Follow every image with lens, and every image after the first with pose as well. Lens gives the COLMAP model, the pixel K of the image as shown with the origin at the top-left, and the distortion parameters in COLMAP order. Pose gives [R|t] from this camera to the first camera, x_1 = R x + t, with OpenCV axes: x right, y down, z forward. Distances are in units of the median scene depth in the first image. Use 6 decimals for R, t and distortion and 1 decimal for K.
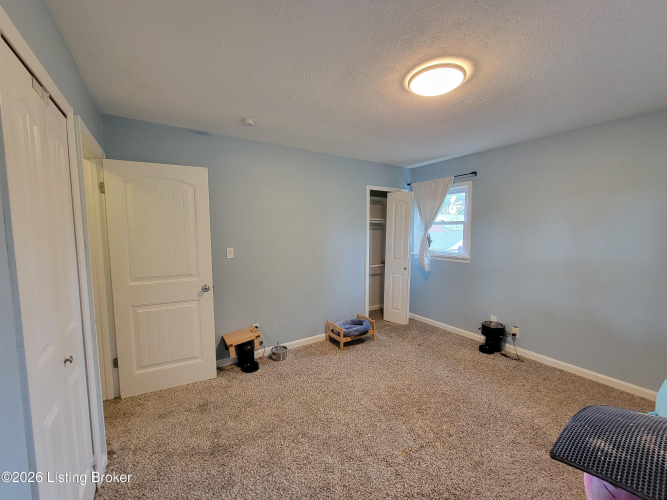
lens RADIAL K [[270.3, 0, 336.0], [0, 270.3, 250.4], [0, 0, 1]] dist [0.000329, -0.000006]
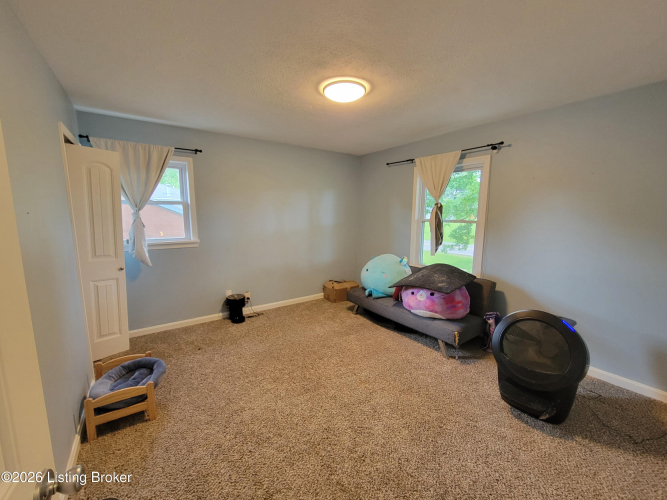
lens RADIAL K [[270.3, 0, 335.5], [0, 270.3, 250.3], [0, 0, 1]] dist [0.000329, -0.000006]
pose [[-0.027493, -0.132910, 0.990747, -0.457504], [0.068374, 0.988550, 0.134513, -0.034222], [-0.997281, 0.071440, -0.018091, 0.529902]]
